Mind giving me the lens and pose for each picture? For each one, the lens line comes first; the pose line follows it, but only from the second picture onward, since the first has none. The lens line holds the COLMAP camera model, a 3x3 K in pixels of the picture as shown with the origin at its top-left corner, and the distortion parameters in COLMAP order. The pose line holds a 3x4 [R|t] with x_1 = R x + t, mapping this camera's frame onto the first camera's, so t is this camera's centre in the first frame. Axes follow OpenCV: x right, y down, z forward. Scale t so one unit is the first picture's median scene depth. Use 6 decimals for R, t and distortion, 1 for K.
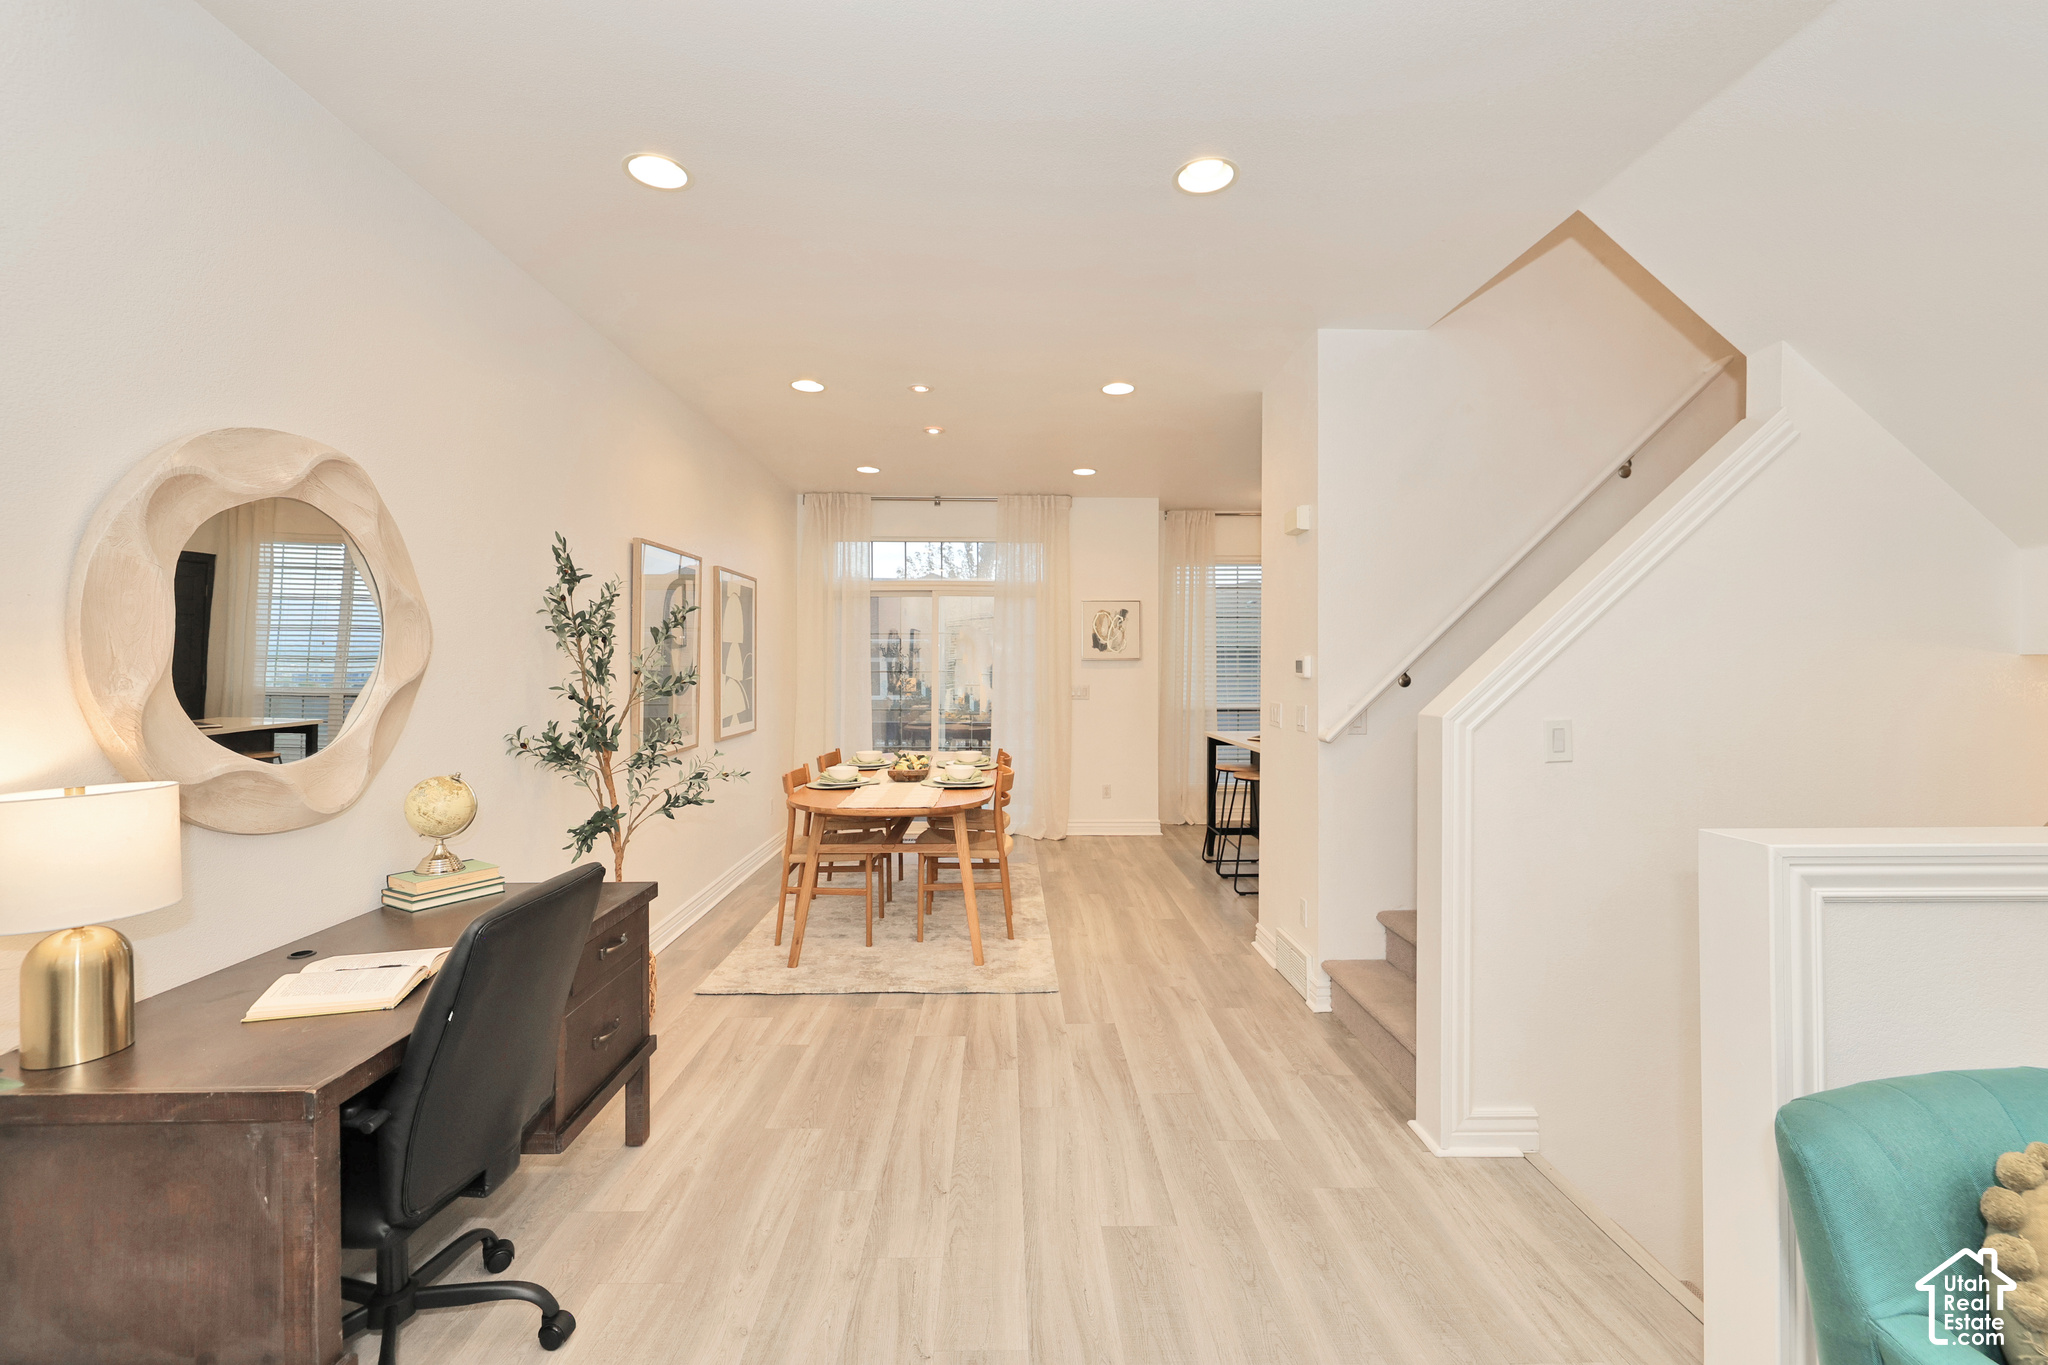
lens RADIAL K [[876.1, 0, 1012.9], [0, 876.1, 692.1], [0, 0, 1]] dist [-0.001942, 0.000034]
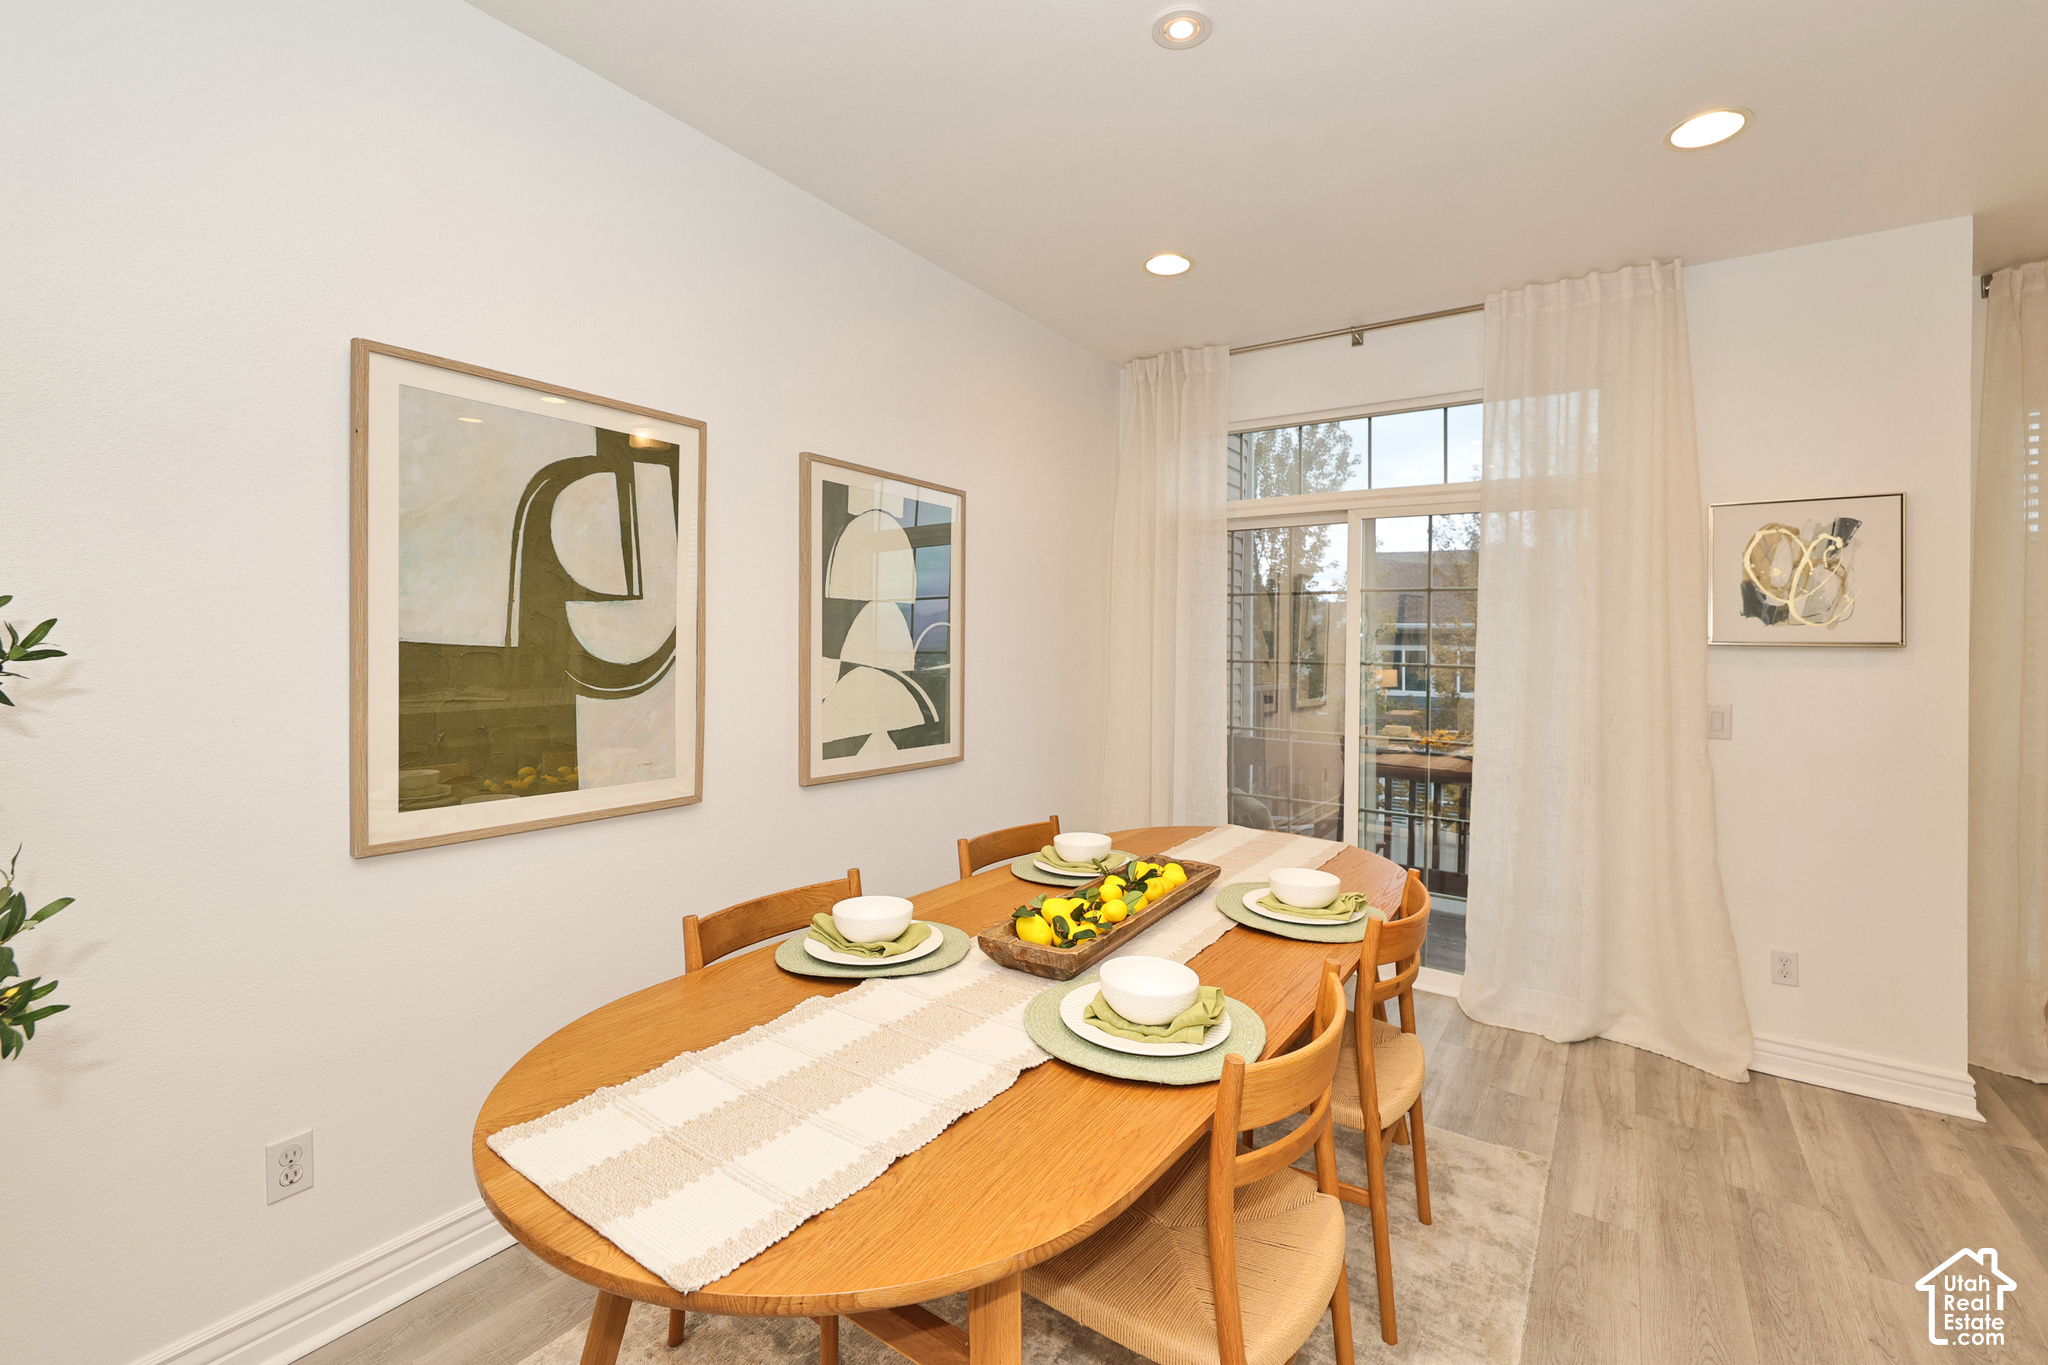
lens RADIAL K [[857.9, 0, 1032.0], [0, 857.9, 642.6], [0, 0, 1]] dist [0.001250, 0.000216]
pose [[0.816995, 0.012325, -0.576512, 0.050479], [-0.030914, 0.999270, -0.022447, -0.018210], [0.575815, 0.036162, 0.816780, 0.470490]]
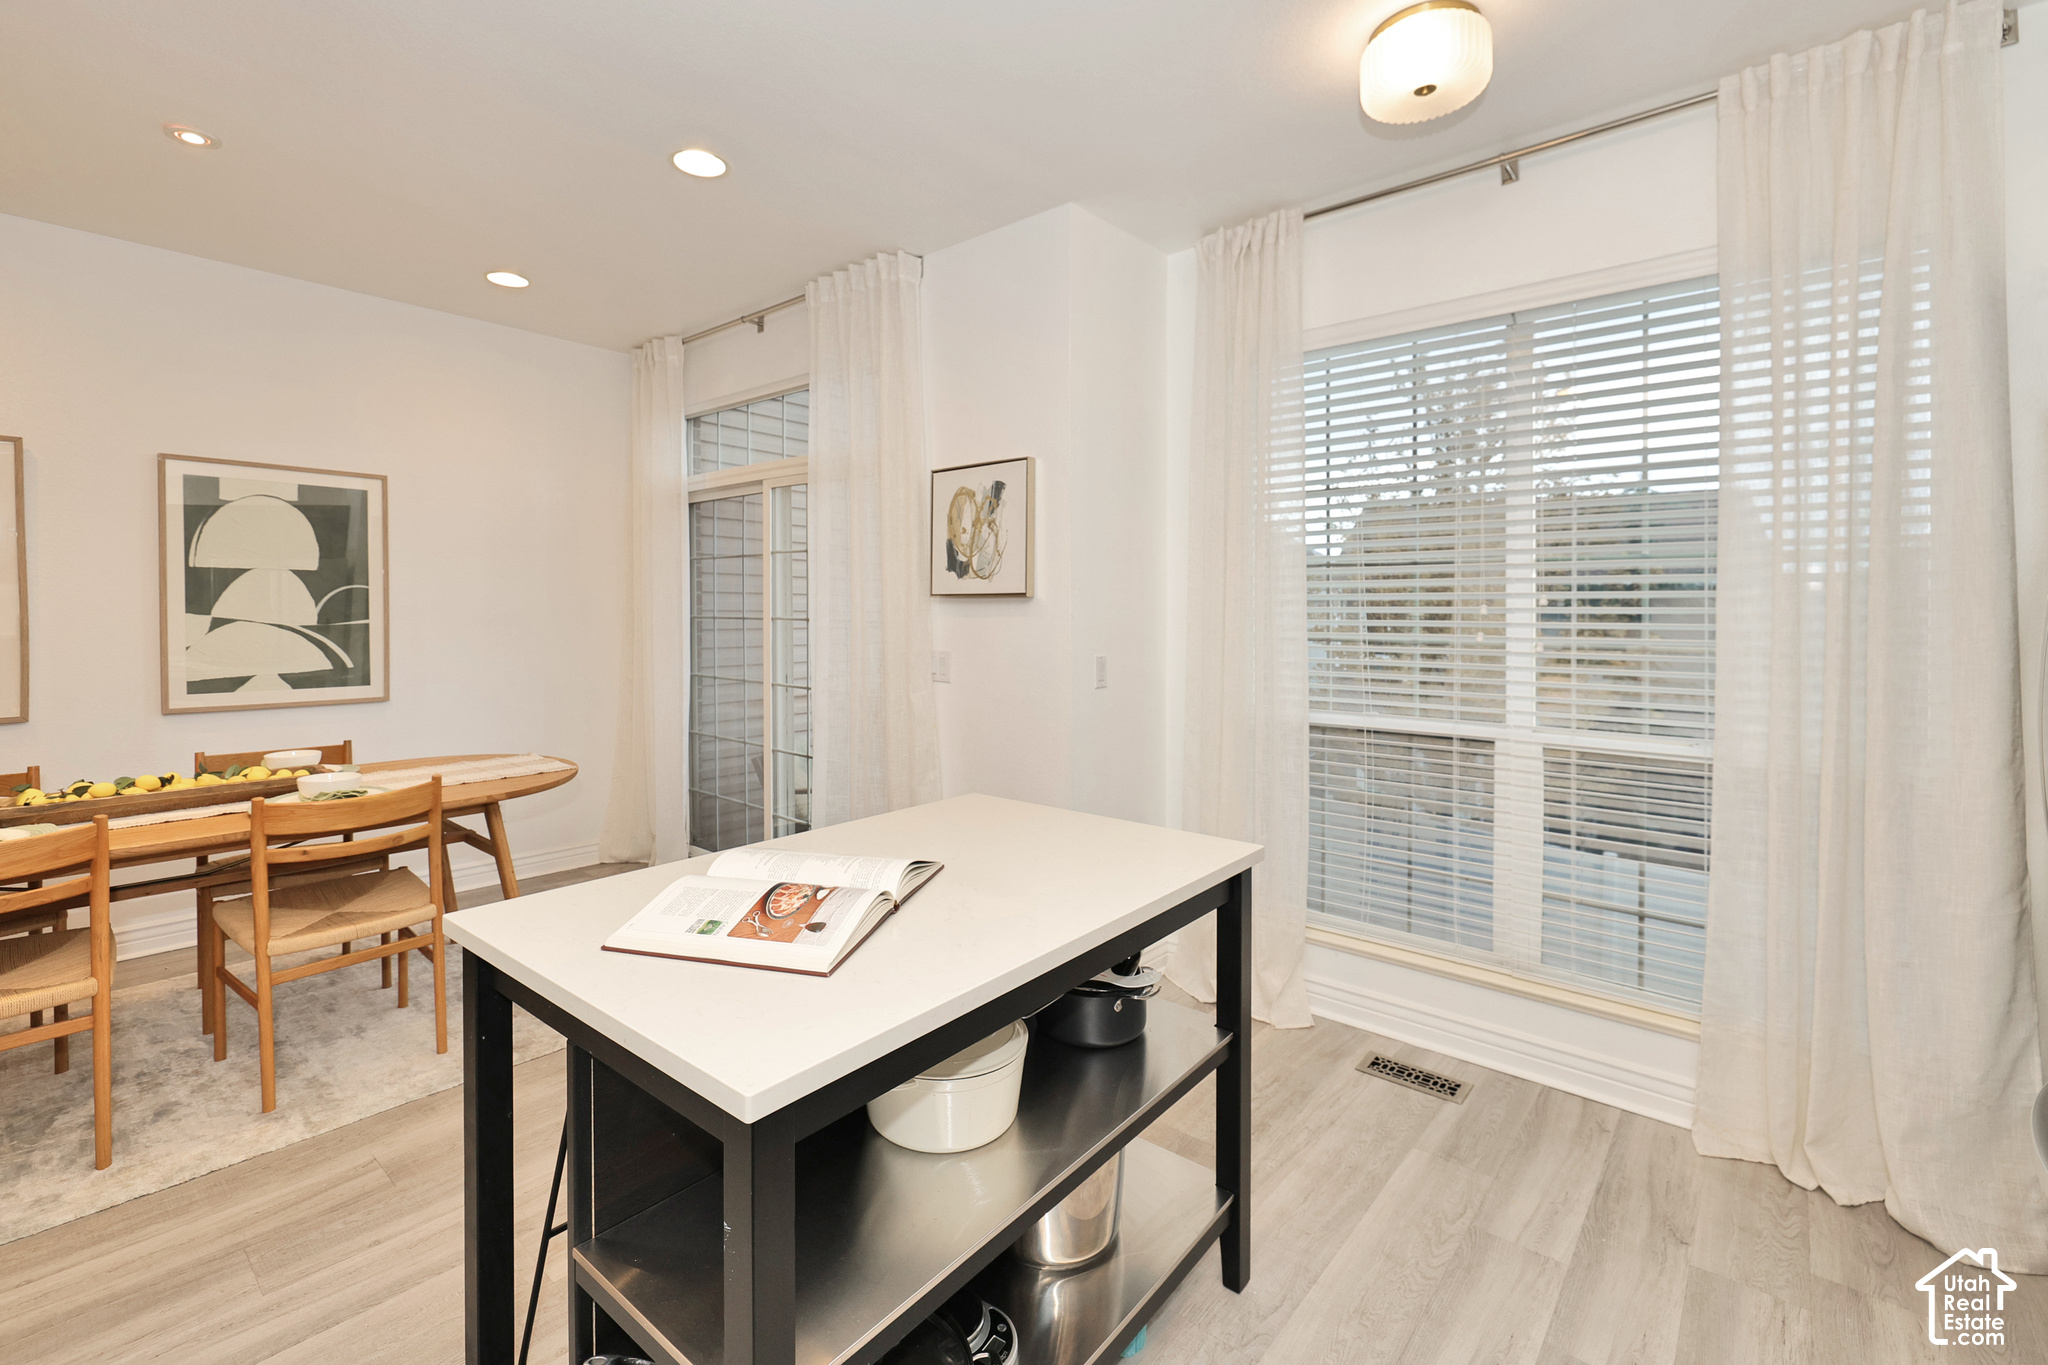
lens RADIAL K [[867.3, 0, 1027.1], [0, 867.3, 620.4], [0, 0, 1]] dist [-0.029590, -0.000021]
pose [[0.764973, 0.014017, -0.643910, 0.425709], [-0.023350, 0.999709, -0.005977, -0.022022], [0.643639, 0.019607, 0.765078, 0.670984]]
